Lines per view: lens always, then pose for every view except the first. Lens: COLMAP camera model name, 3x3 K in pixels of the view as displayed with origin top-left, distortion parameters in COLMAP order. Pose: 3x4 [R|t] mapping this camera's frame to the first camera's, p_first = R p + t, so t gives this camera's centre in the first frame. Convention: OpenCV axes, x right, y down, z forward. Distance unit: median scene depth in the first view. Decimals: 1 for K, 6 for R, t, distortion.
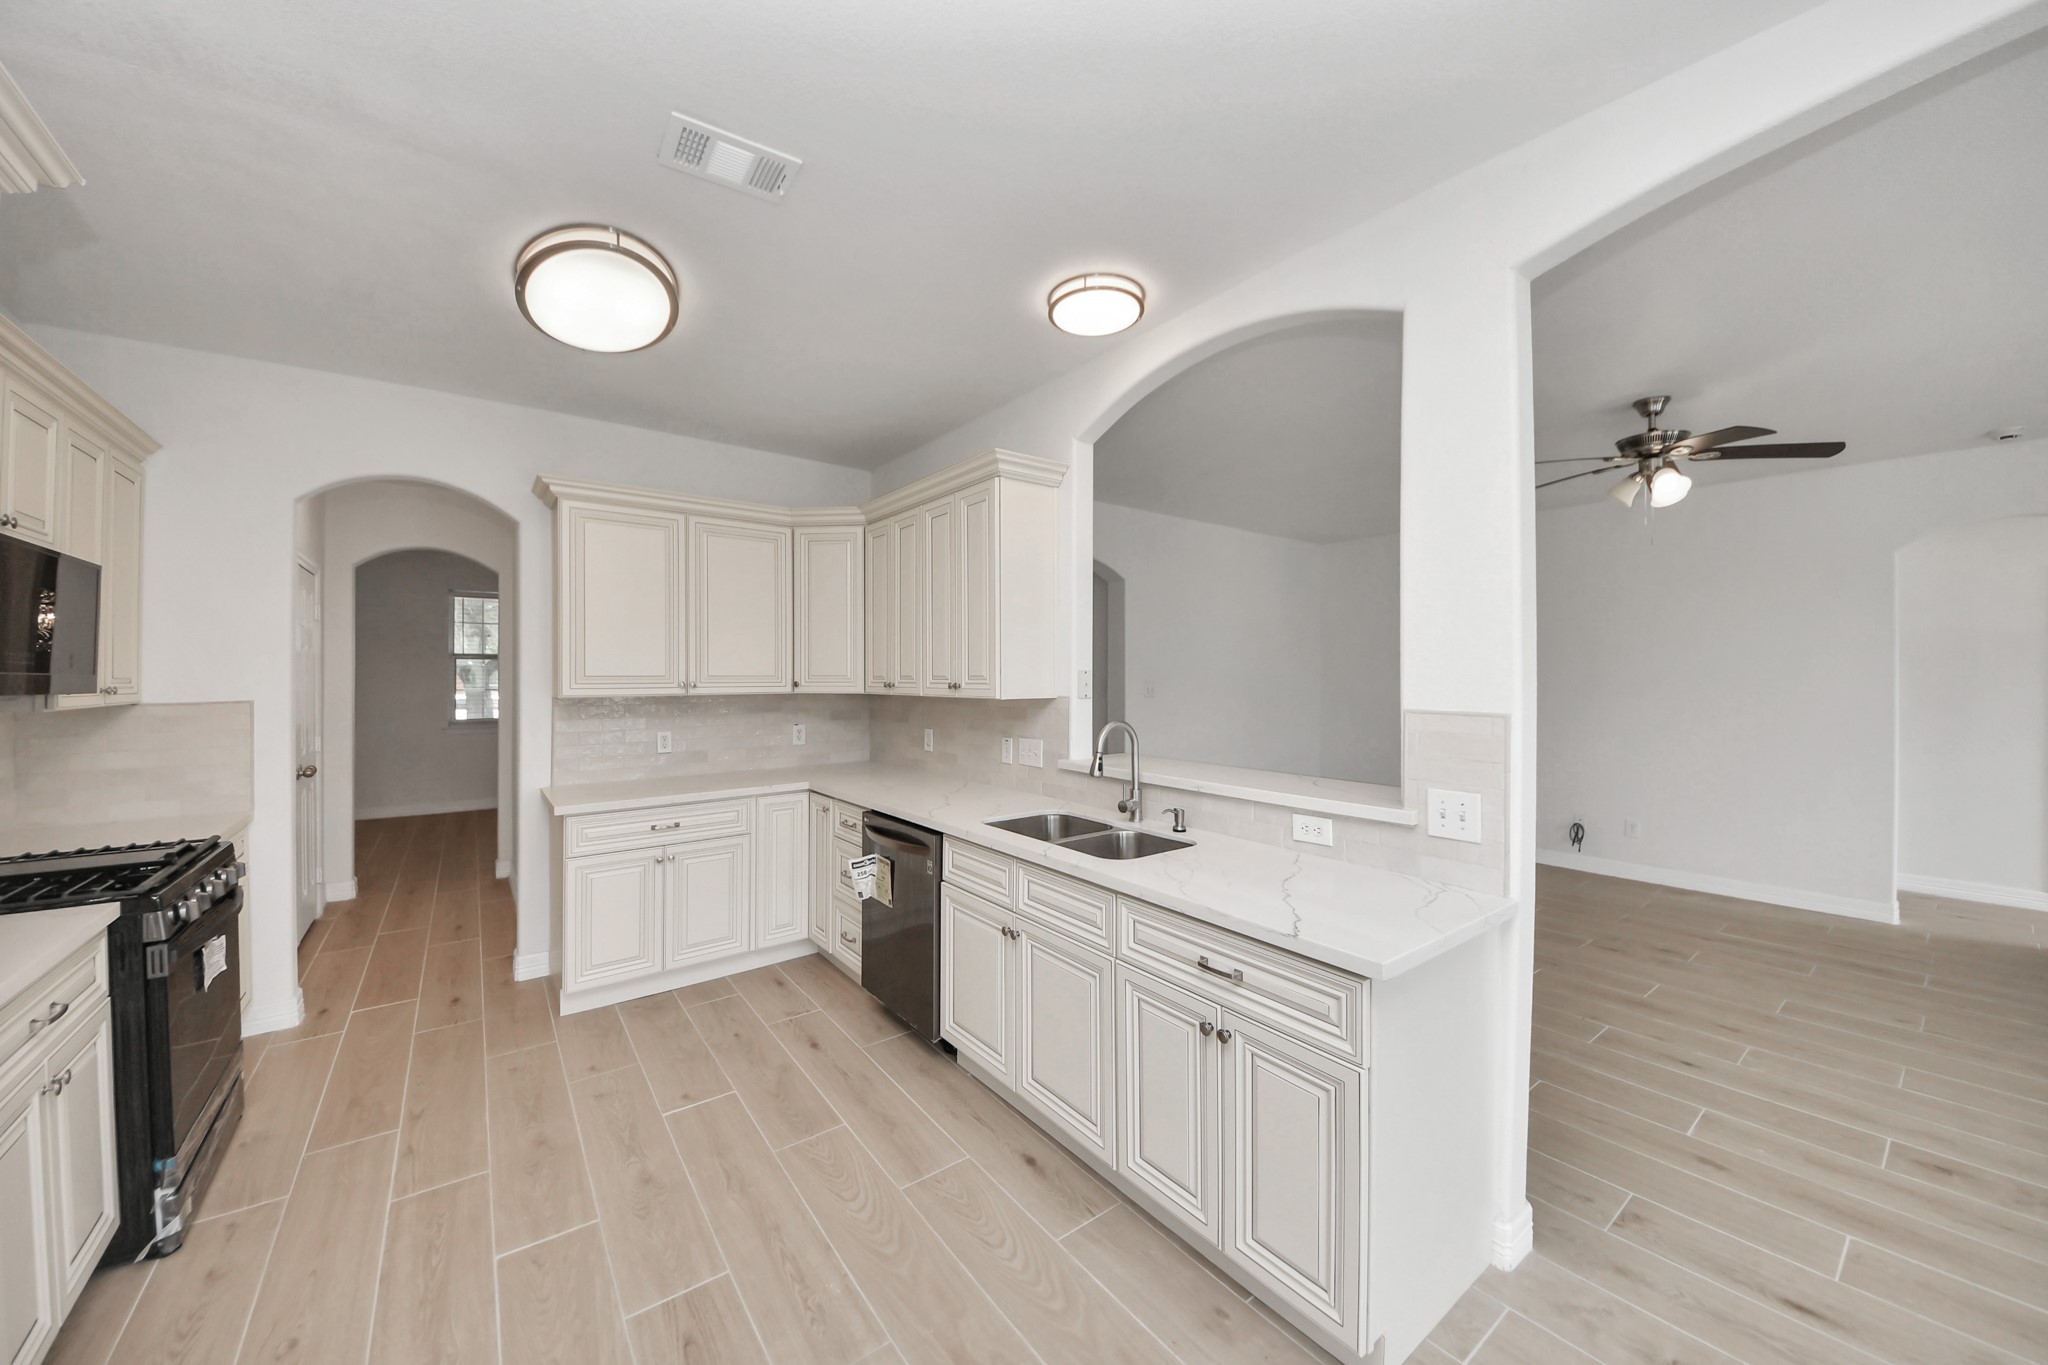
lens RADIAL K [[759.1, 0, 1034.1], [0, 759.1, 674.6], [0, 0, 1]] dist [0.023880, -0.018875]
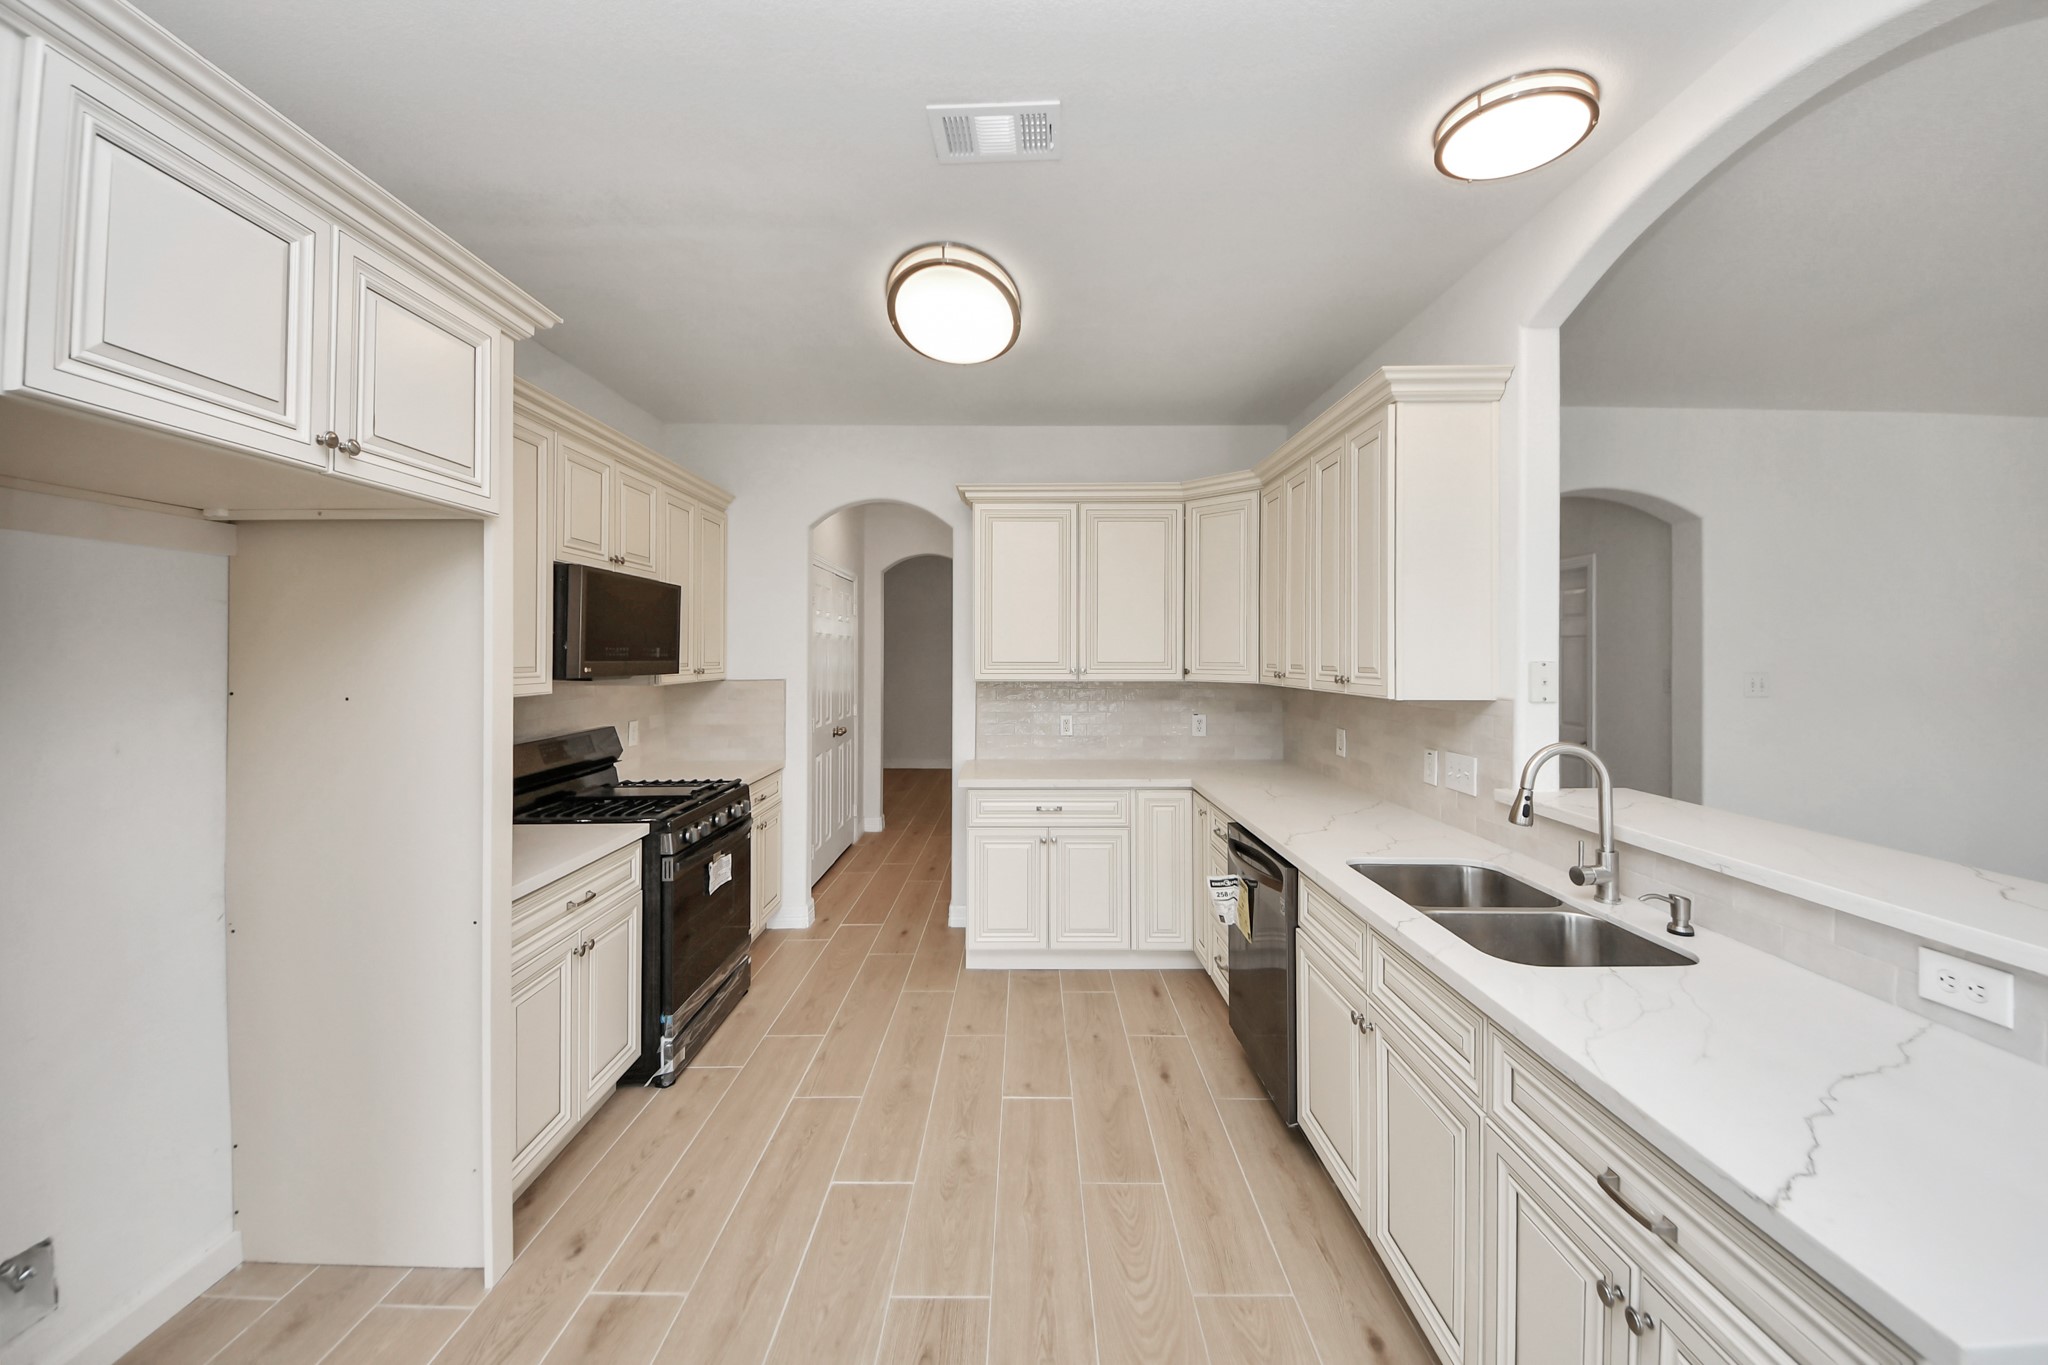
lens RADIAL K [[787.0, 0, 997.5], [0, 787.0, 655.1], [0, 0, 1]] dist [0.051427, -0.034903]
pose [[0.780983, 0.004470, -0.624536, 0.151870], [-0.001808, 0.999986, 0.004897, -0.016495], [0.624550, -0.002695, 0.780980, 0.151299]]
